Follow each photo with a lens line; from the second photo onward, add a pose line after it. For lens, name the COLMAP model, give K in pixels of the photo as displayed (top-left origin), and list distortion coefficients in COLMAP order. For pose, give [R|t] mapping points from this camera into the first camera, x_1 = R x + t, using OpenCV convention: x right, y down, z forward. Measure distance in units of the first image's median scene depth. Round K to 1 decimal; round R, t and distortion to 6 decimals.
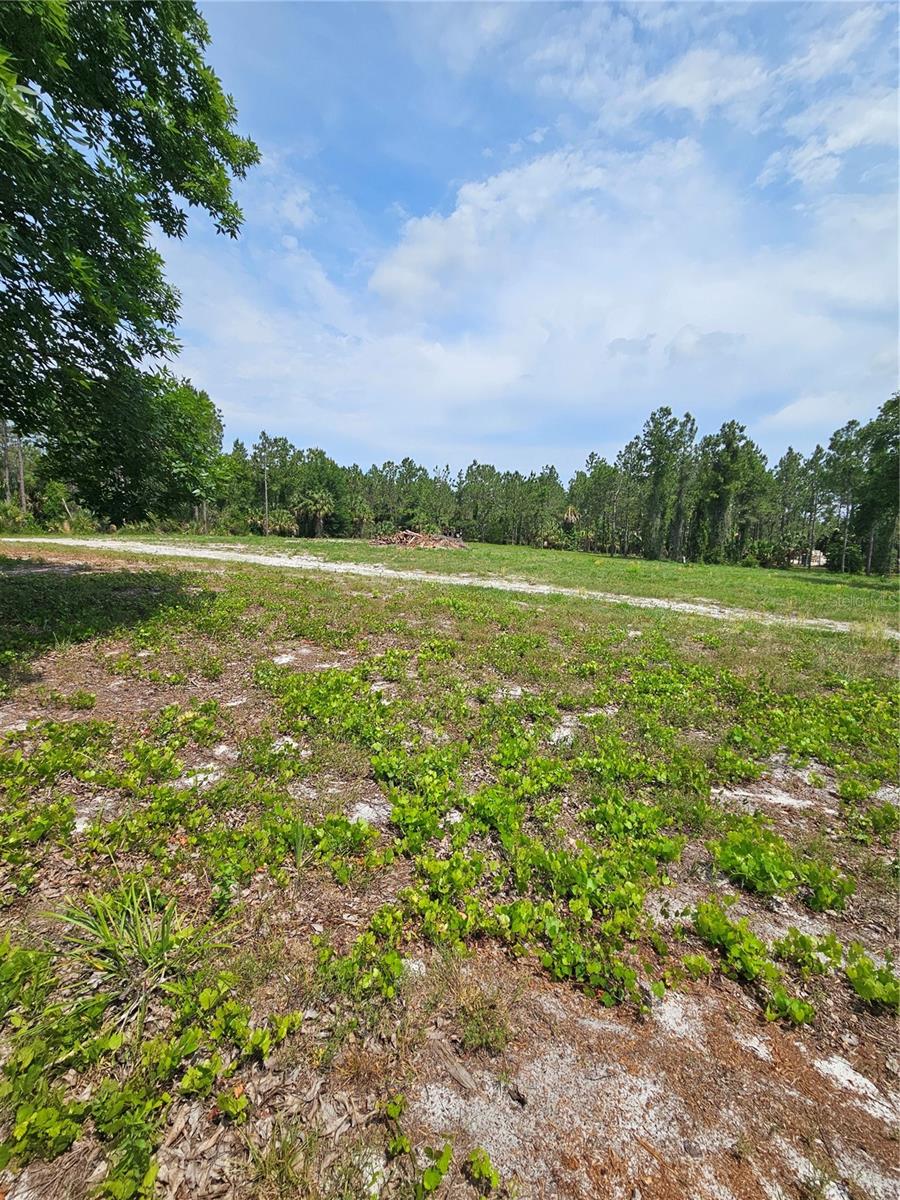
lens RADIAL K [[486.7, 0, 469.1], [0, 486.7, 603.4], [0, 0, 1]] dist [-0.002136, -0.000277]
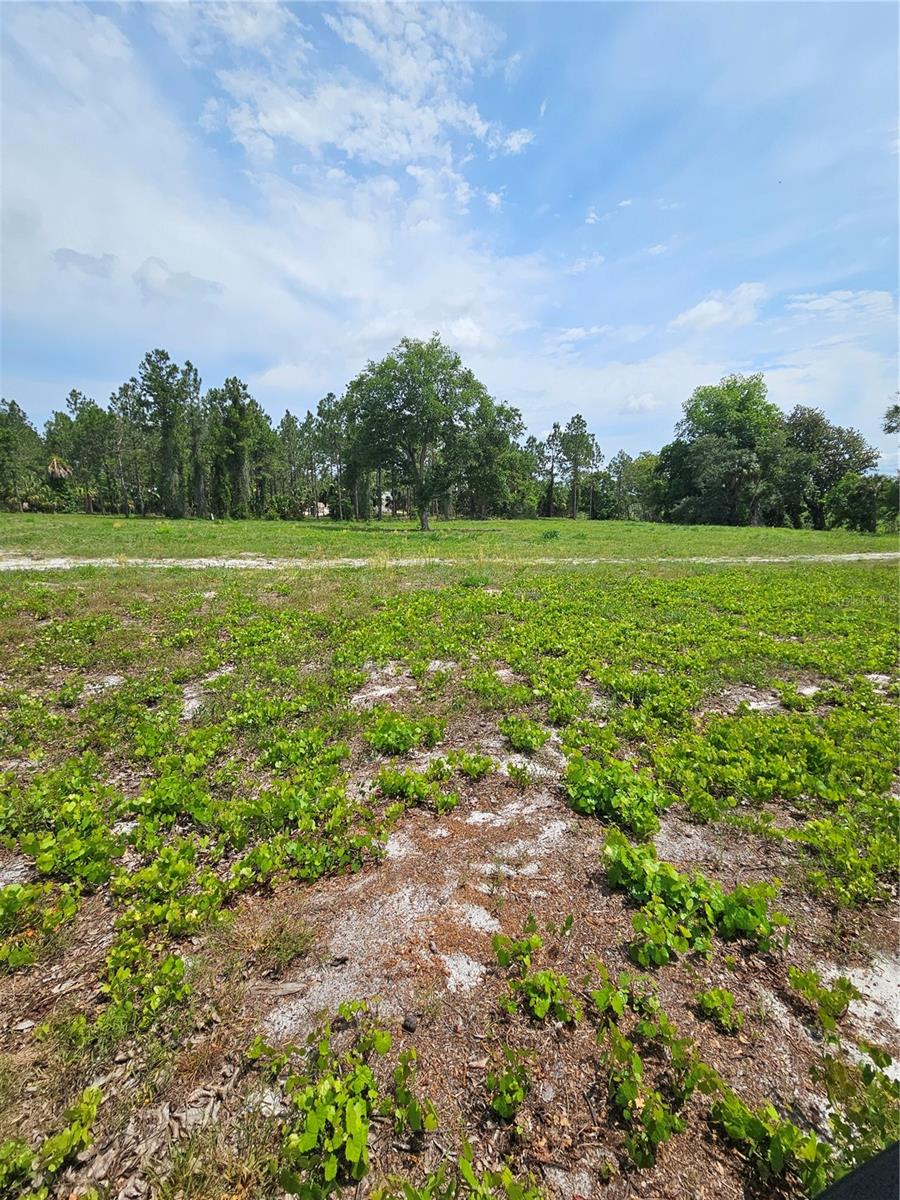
lens RADIAL K [[486.7, 0, 450.3], [0, 486.7, 597.6], [0, 0, 1]] dist [-0.002136, -0.000277]
pose [[0.627969, -0.180123, 0.757107, -0.034252], [0.121245, 0.983612, 0.133446, -0.001371], [-0.768736, 0.007995, 0.639516, -0.000682]]
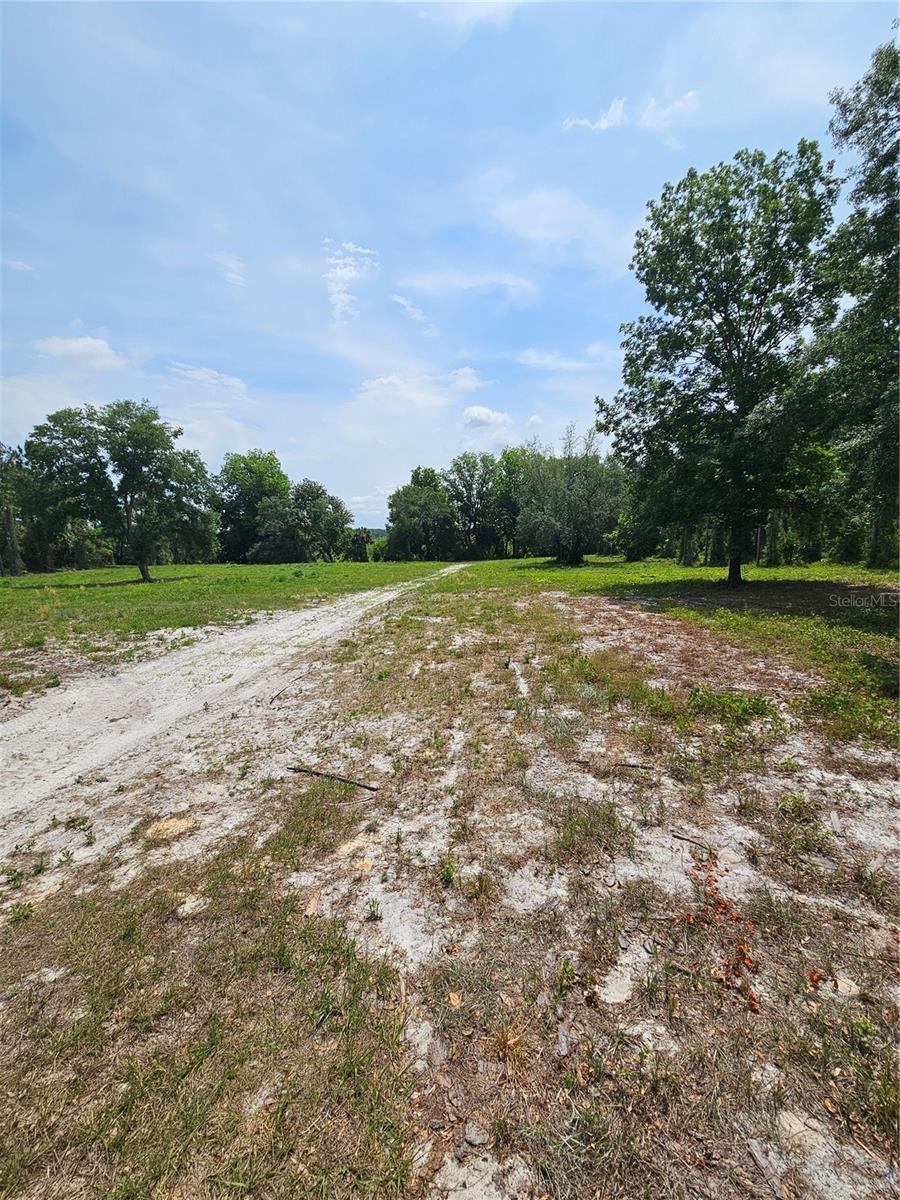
lens RADIAL K [[486.7, 0, 446.5], [0, 486.7, 549.9], [0, 0, 1]] dist [-0.002136, -0.000277]
pose [[-0.383929, -0.051447, 0.921928, -0.442147], [0.129235, 0.985625, 0.108821, -0.114517], [-0.914274, 0.160925, -0.371761, 0.484707]]
